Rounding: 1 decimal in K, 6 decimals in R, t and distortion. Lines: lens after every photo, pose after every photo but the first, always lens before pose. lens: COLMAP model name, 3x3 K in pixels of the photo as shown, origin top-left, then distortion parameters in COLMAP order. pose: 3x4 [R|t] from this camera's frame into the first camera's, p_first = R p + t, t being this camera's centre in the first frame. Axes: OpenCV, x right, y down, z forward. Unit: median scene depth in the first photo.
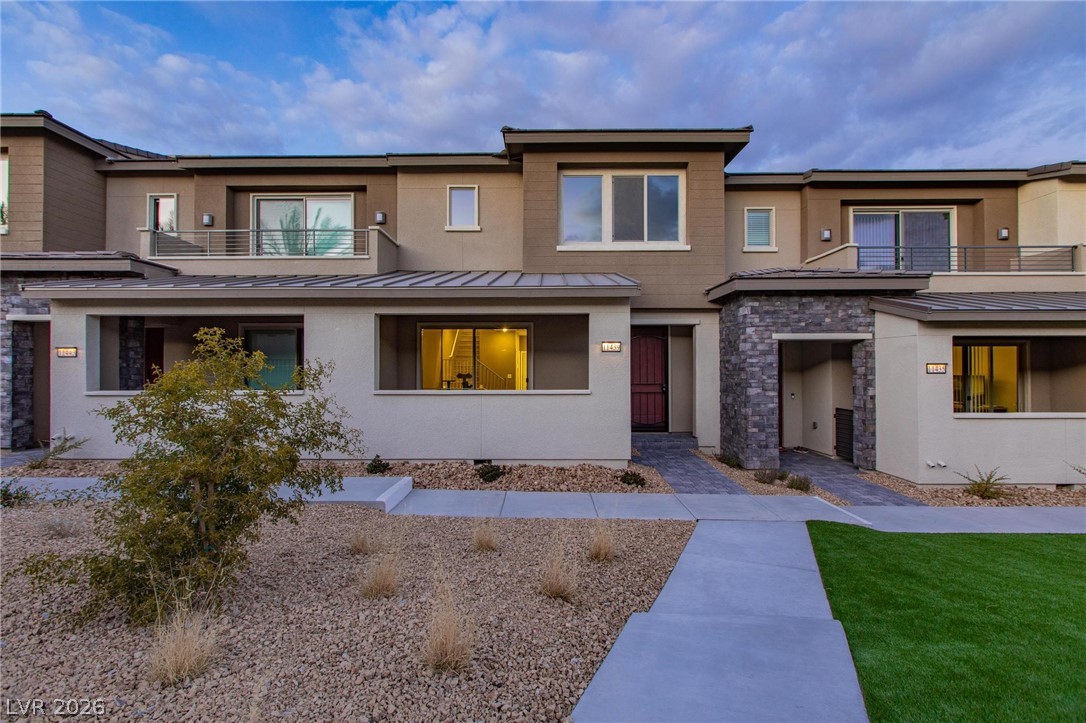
lens RADIAL K [[513.6, 0, 538.2], [0, 513.6, 357.4], [0, 0, 1]] dist [0.003664, -0.000196]
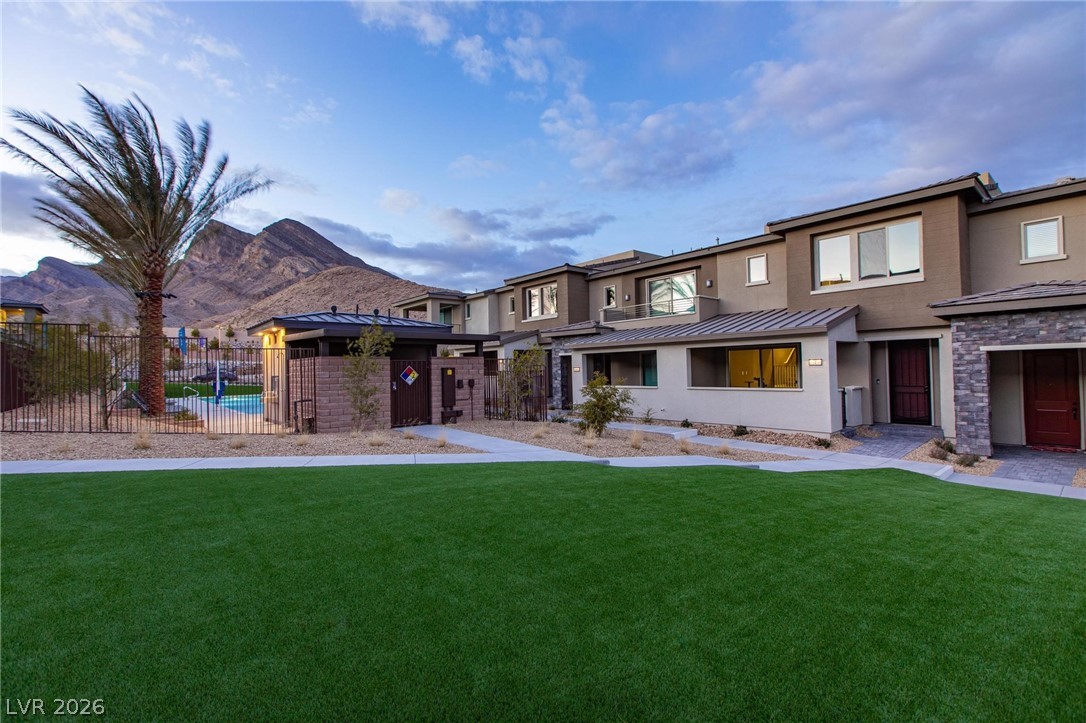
lens RADIAL K [[513.6, 0, 538.2], [0, 513.6, 357.4], [0, 0, 1]] dist [0.003664, -0.000196]
pose [[0.648932, -0.027065, -0.760365, 0.706033], [0.041402, 0.999143, -0.000229, -0.063386], [0.759719, -0.031332, 0.649496, -0.614980]]
